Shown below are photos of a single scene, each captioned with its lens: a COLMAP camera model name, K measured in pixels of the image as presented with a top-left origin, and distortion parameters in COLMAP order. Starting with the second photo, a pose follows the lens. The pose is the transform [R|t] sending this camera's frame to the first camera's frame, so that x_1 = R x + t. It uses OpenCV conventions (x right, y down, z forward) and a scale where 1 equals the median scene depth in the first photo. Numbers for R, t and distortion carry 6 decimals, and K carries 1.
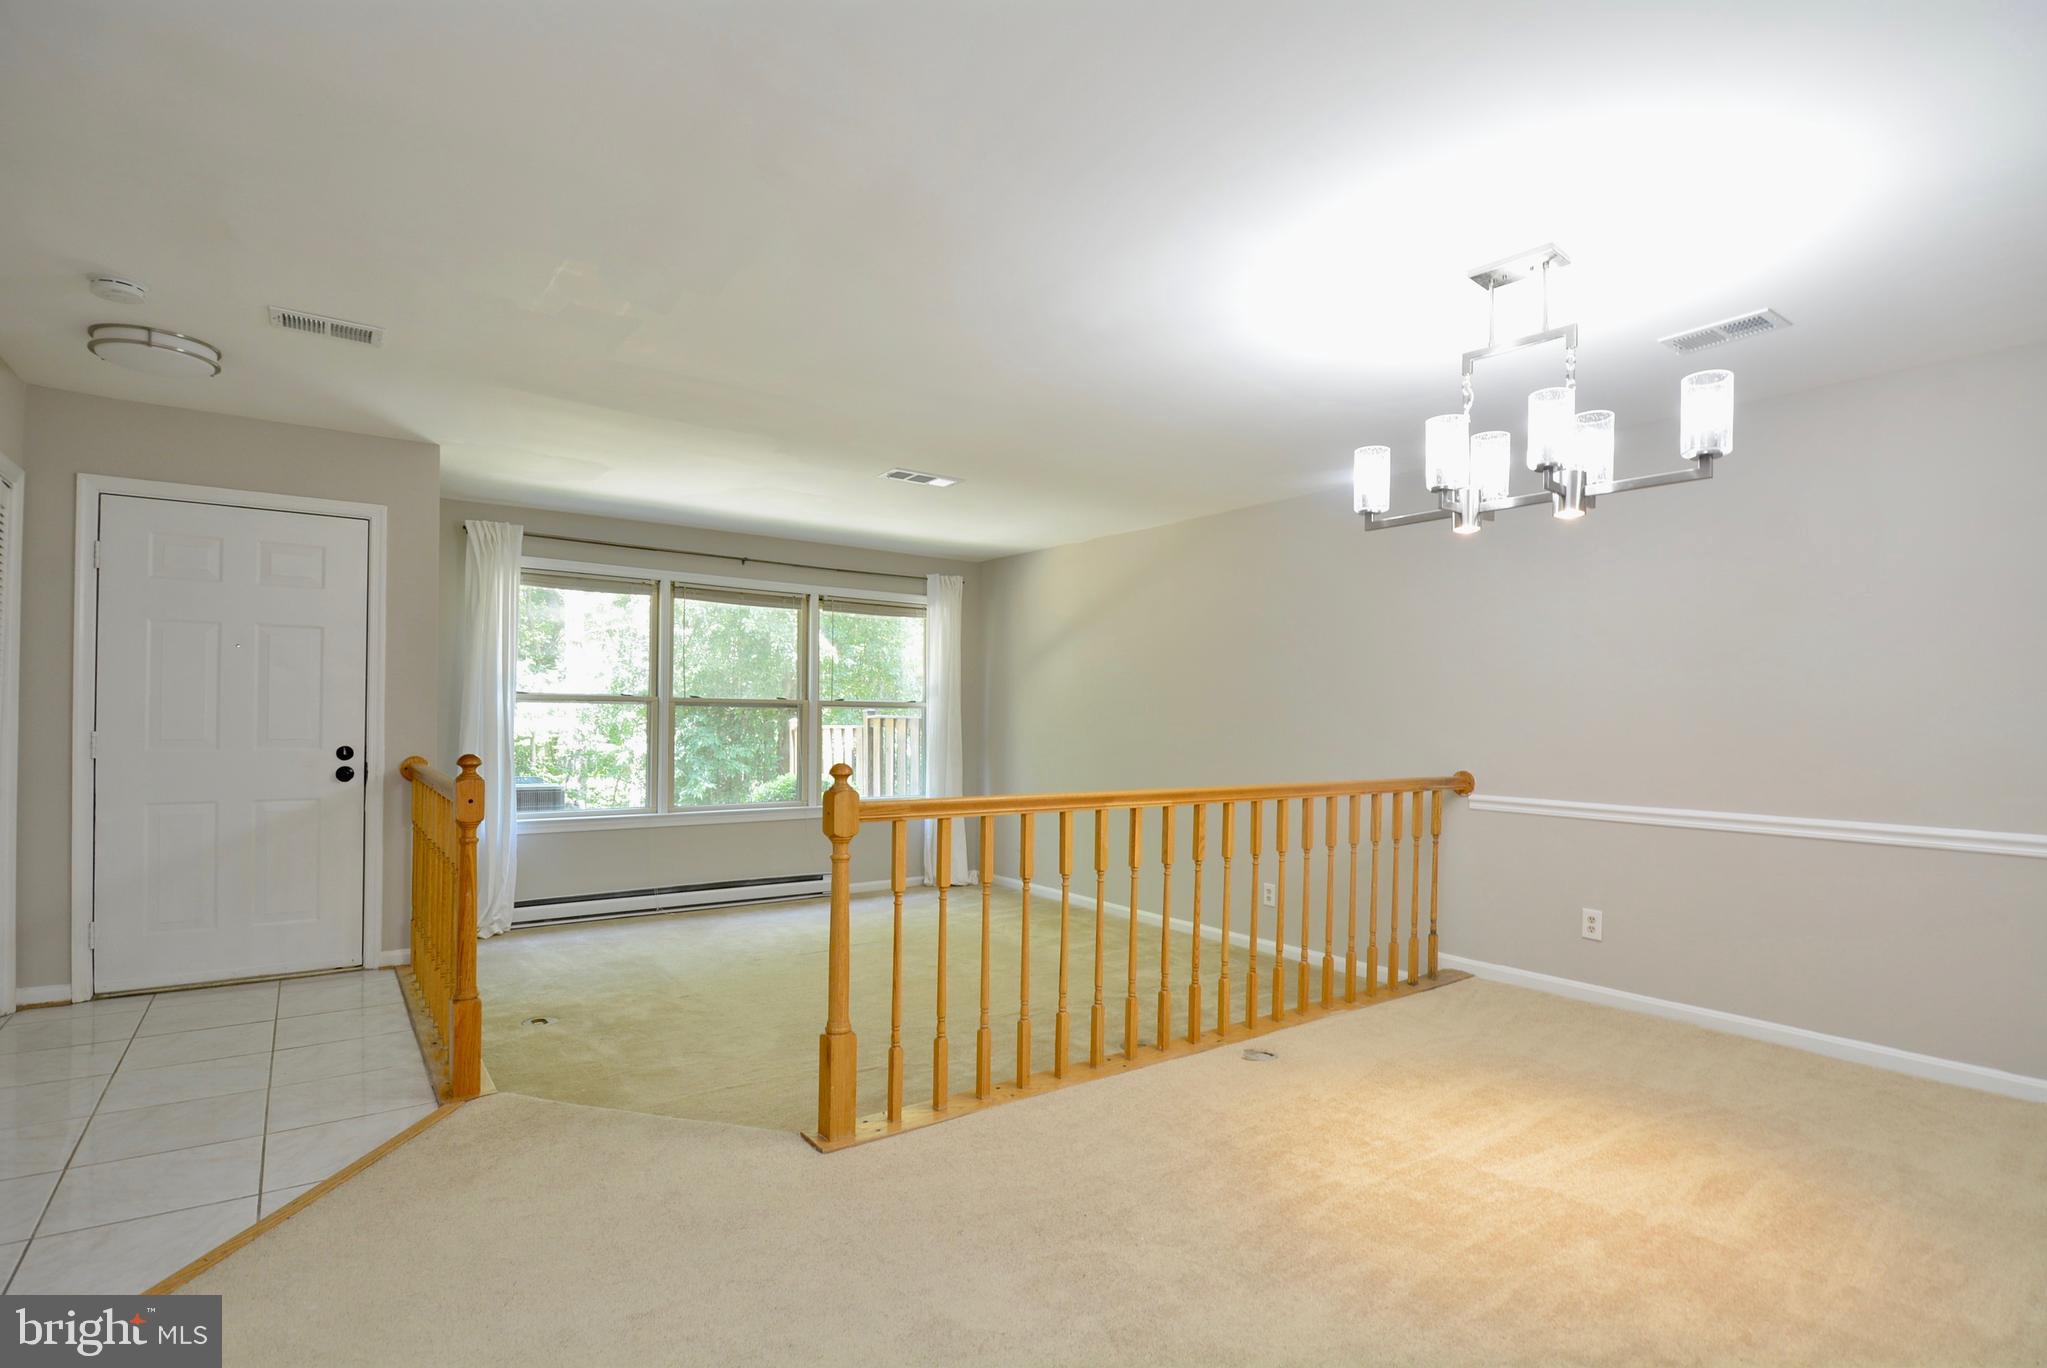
lens RADIAL K [[971.8, 0, 1043.7], [0, 971.8, 715.9], [0, 0, 1]] dist [0.002718, -0.020655]
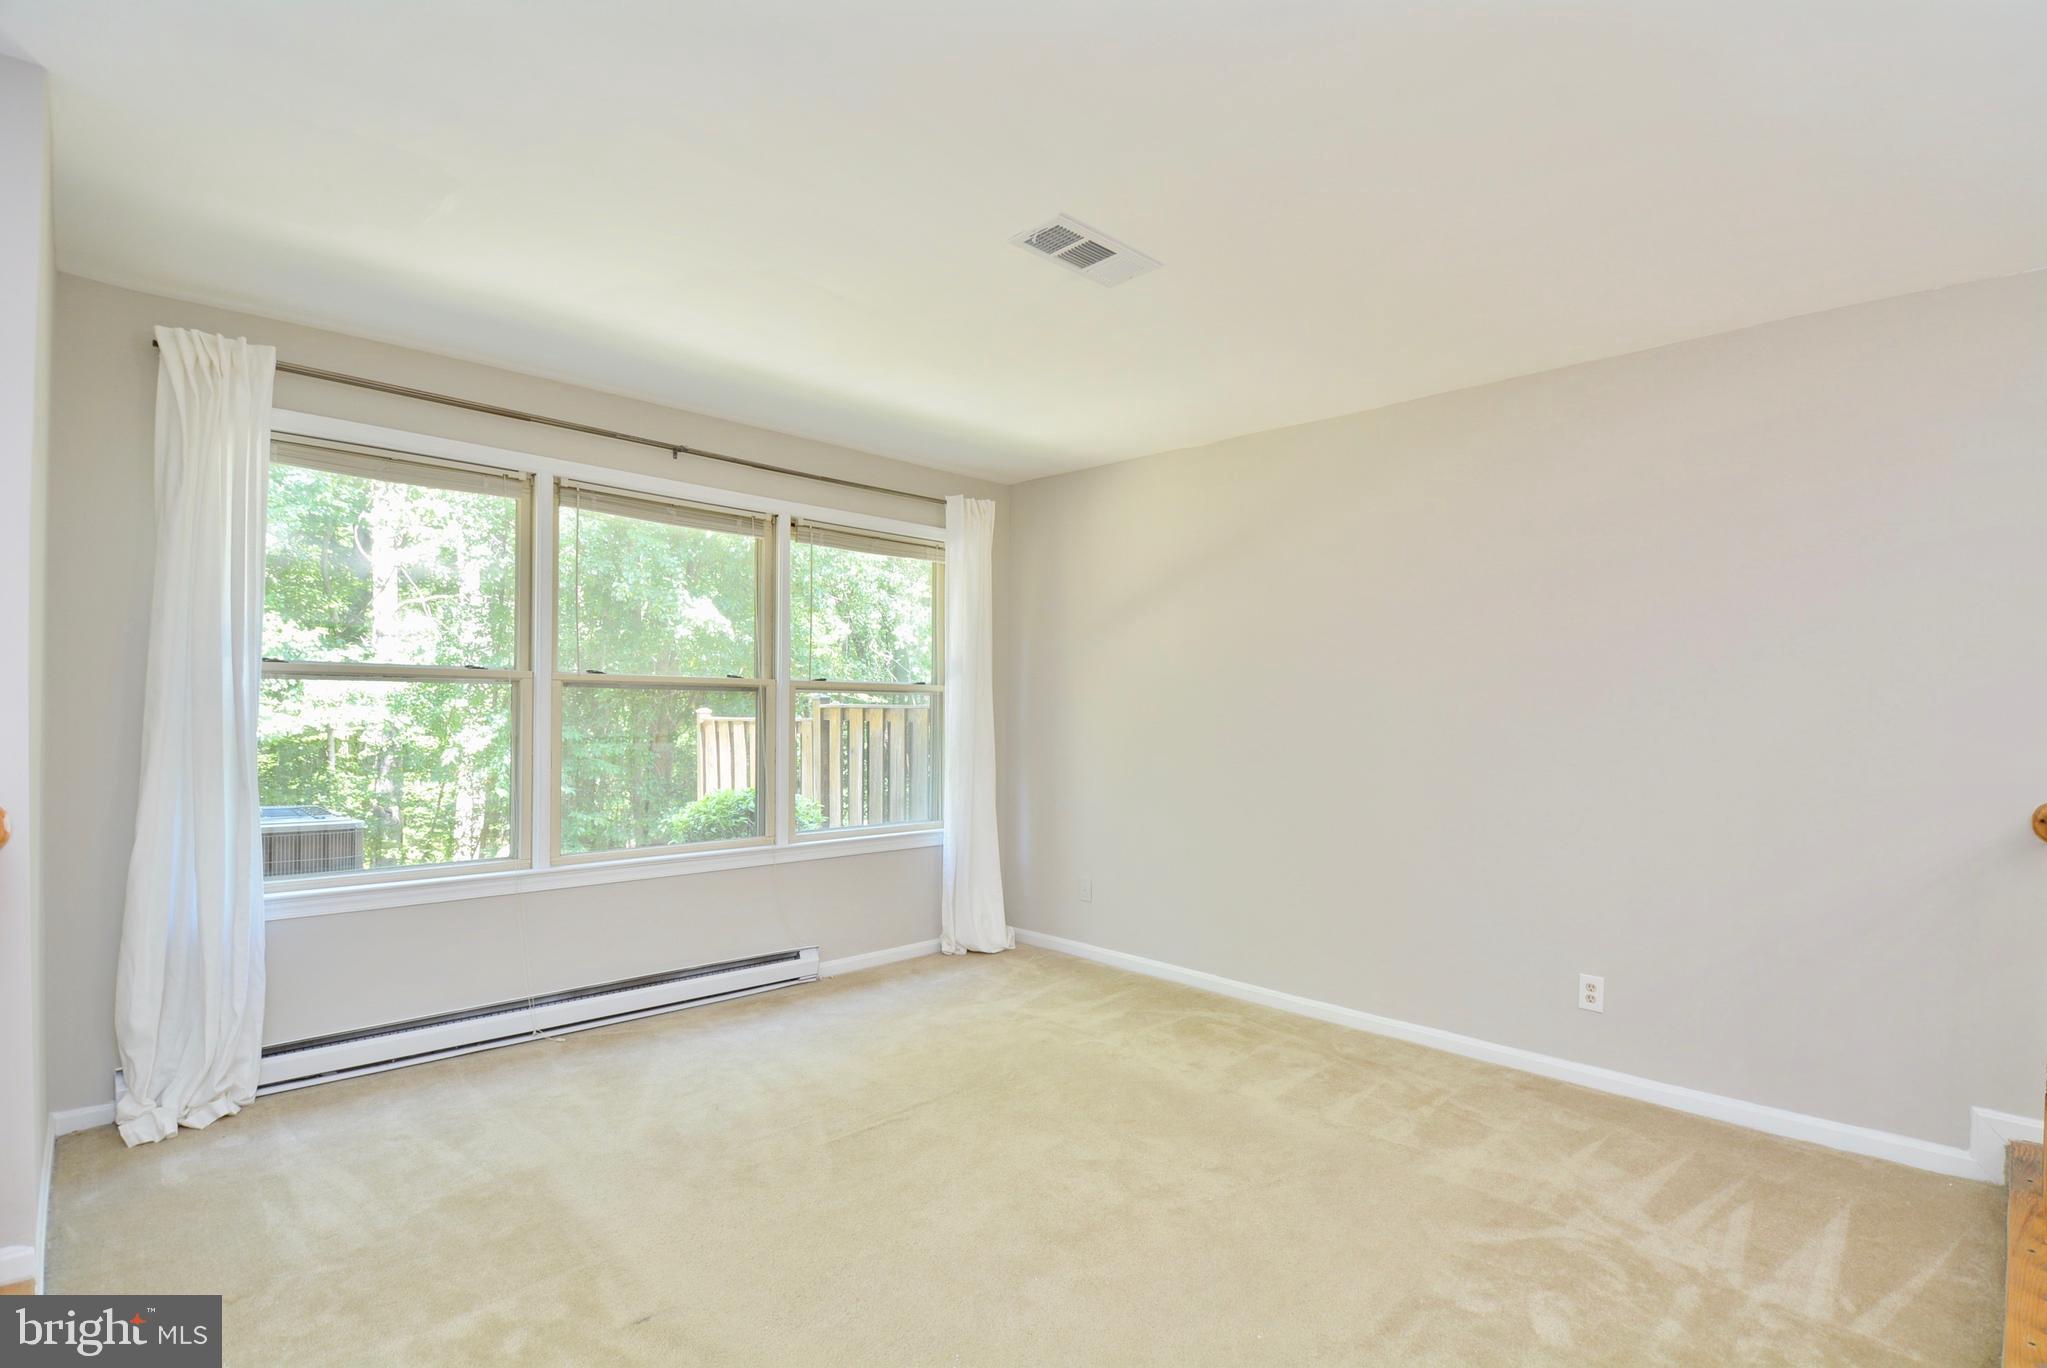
lens RADIAL K [[971.8, 0, 1043.7], [0, 971.8, 715.9], [0, 0, 1]] dist [0.002718, -0.020655]
pose [[0.989379, 0.000122, 0.145359, -0.154884], [-0.001755, 0.999937, 0.011103, 0.000052], [-0.145349, -0.011241, 0.989317, 0.328218]]
